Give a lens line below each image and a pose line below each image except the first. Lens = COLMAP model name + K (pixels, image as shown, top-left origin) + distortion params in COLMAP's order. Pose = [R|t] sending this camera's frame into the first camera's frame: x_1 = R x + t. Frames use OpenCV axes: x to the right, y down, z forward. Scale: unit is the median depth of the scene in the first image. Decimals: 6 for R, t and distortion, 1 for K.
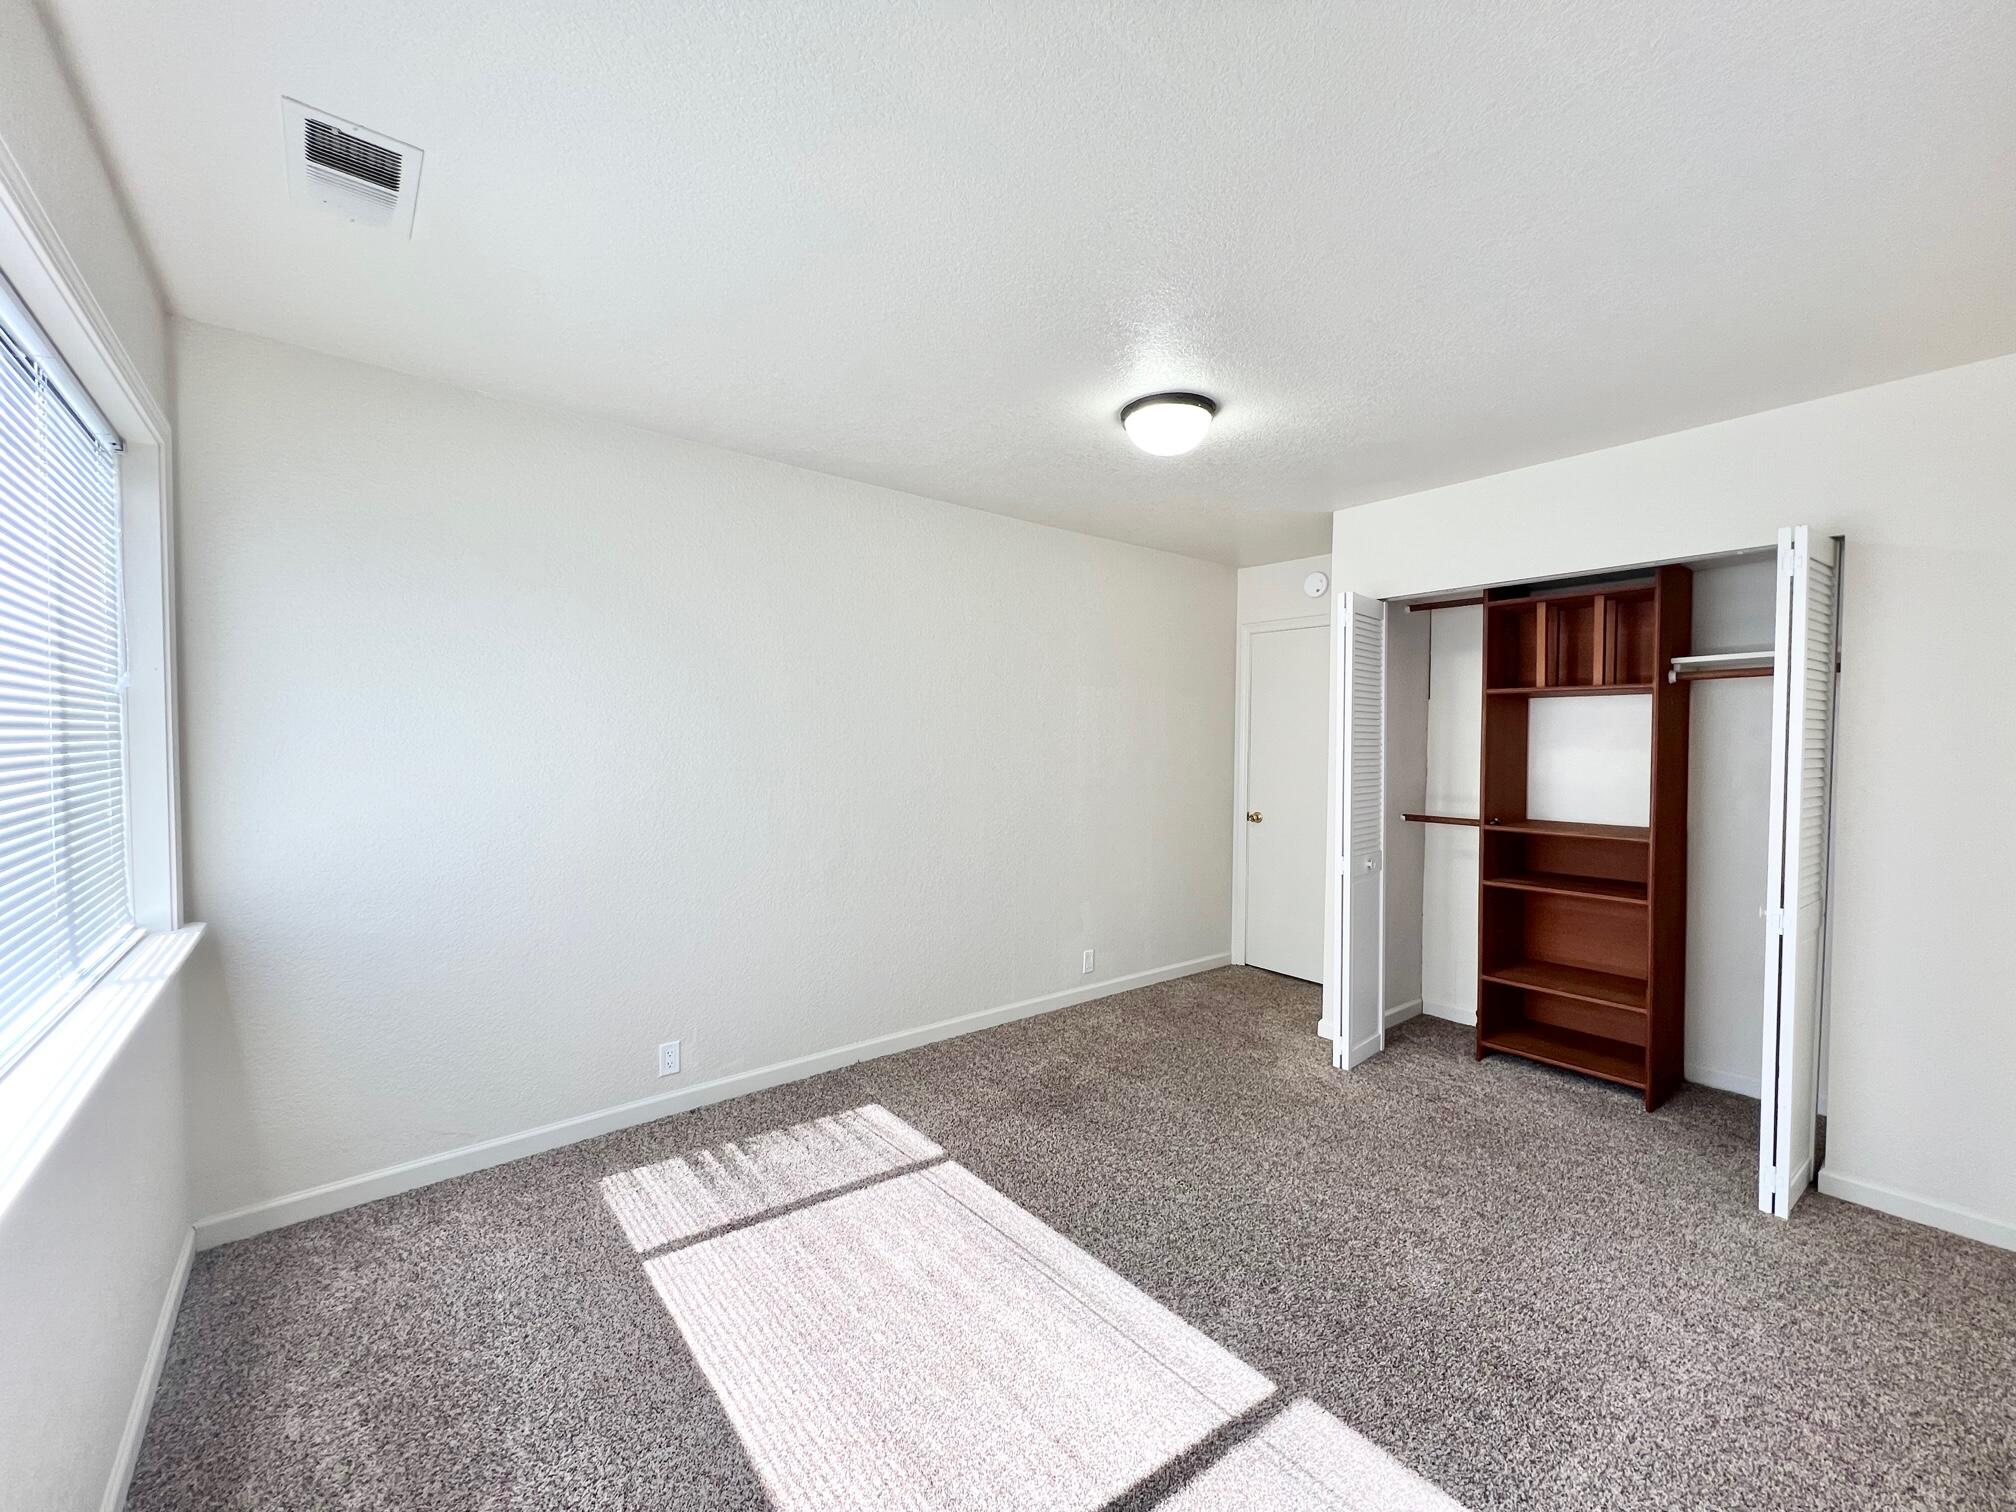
lens RADIAL K [[812.2, 0, 1005.4], [0, 812.2, 770.1], [0, 0, 1]] dist [0.001846, -0.000642]
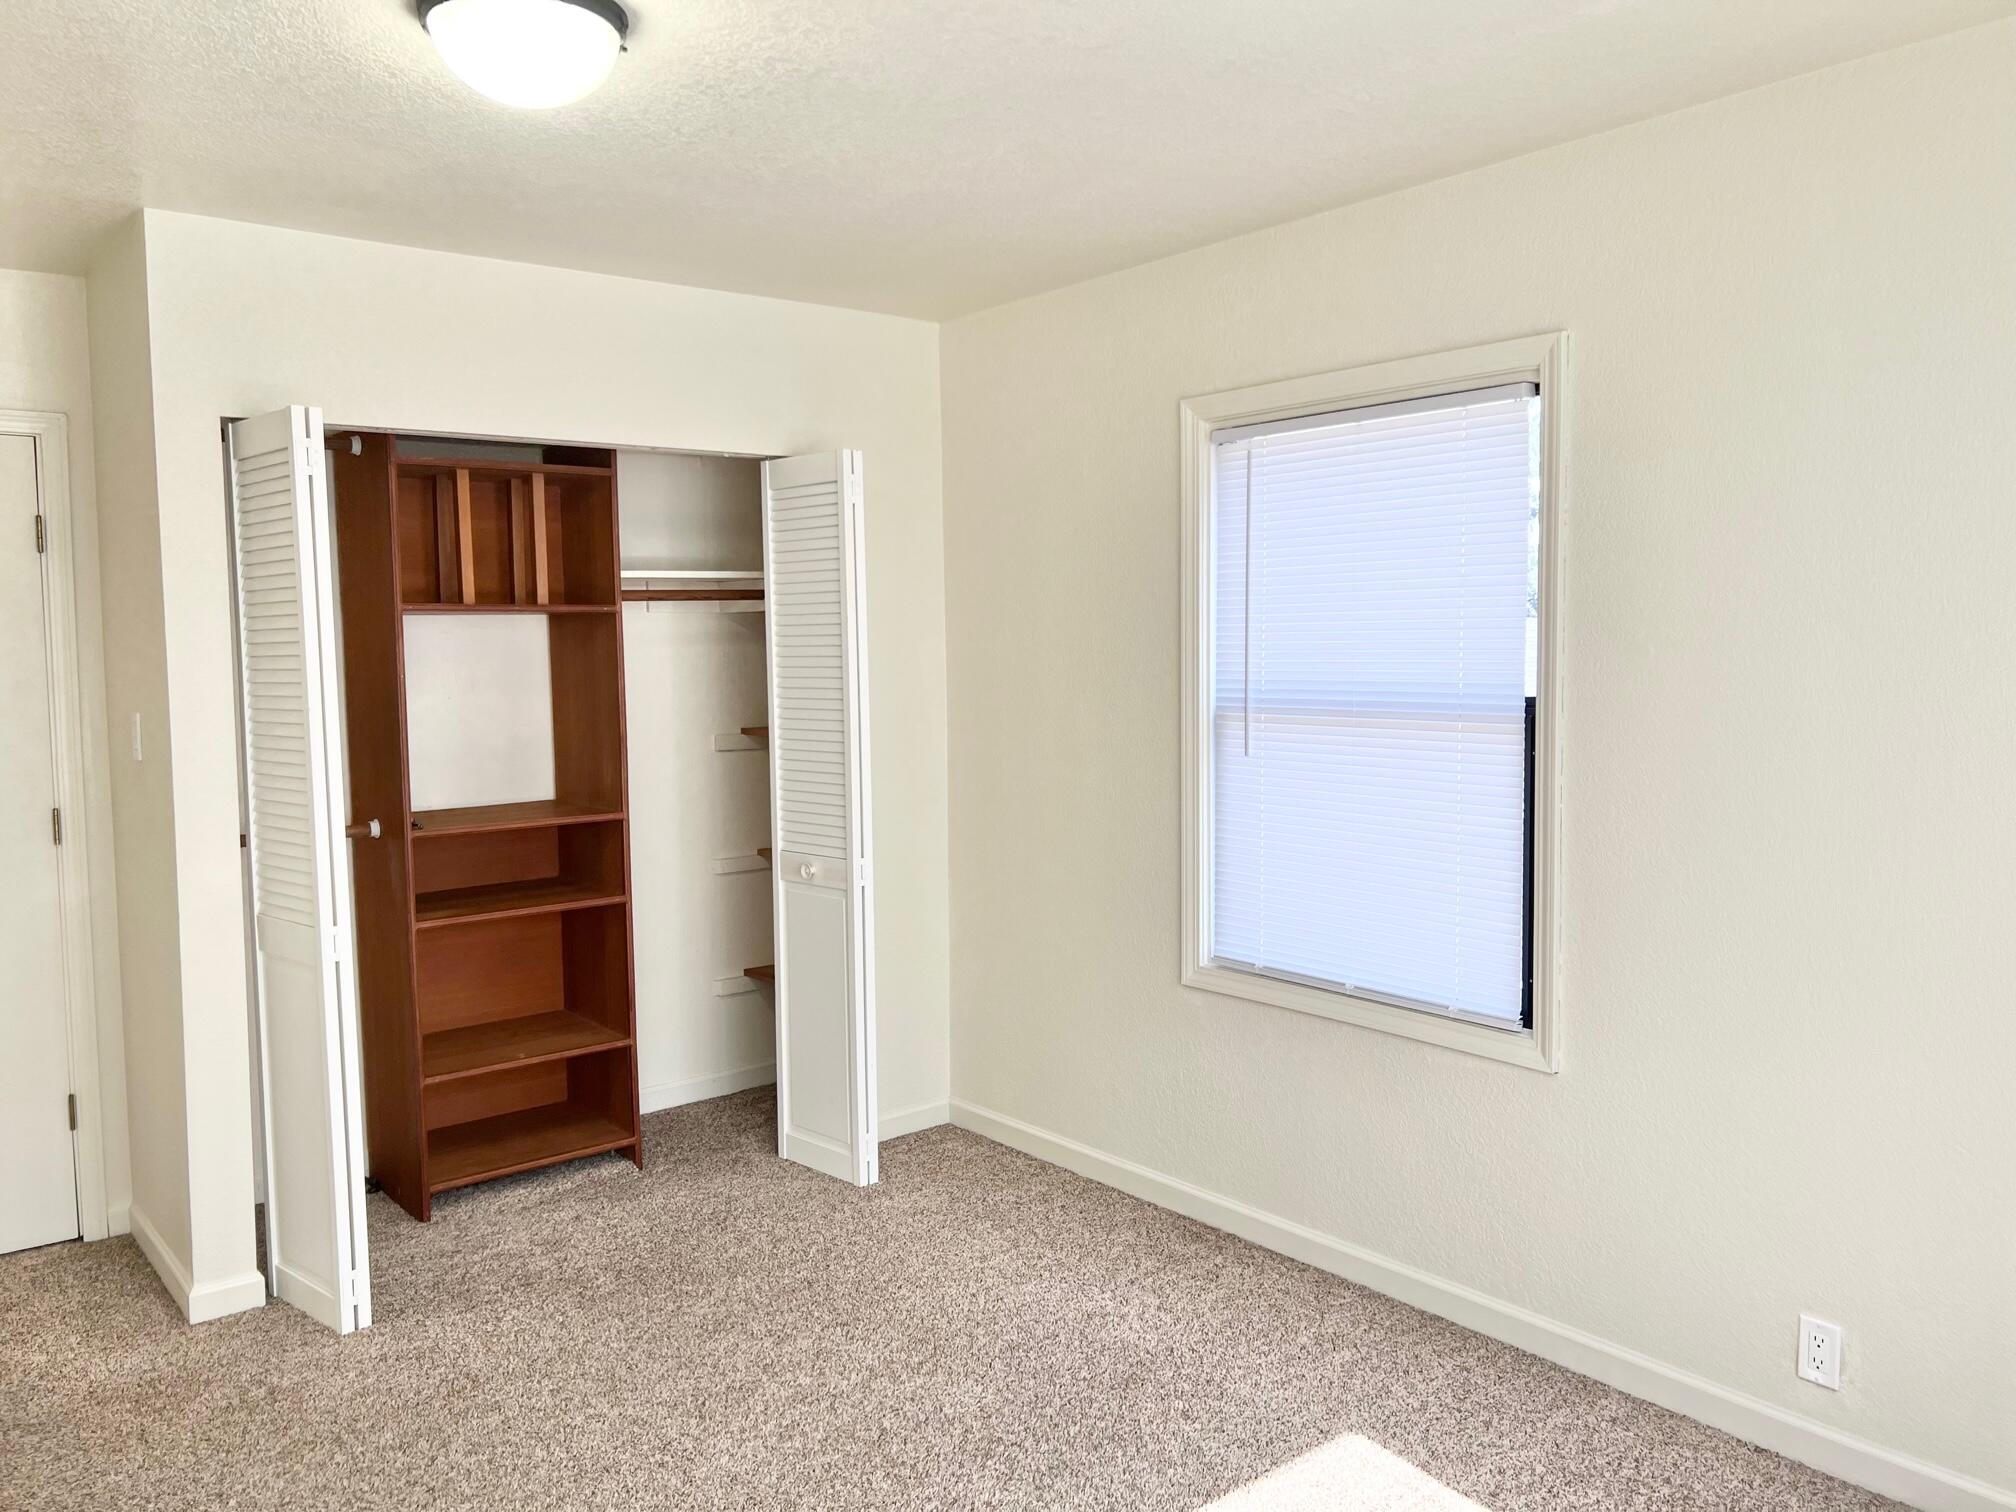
lens RADIAL K [[1520.0, 0, 1006.1], [0, 1520.0, 740.9], [0, 0, 1]] dist [0.073580, -0.078331]
pose [[0.003888, -0.070499, 0.997504, -0.563971], [0.056402, 0.995939, 0.070169, -0.055635], [-0.998401, 0.055988, 0.007849, 0.579892]]
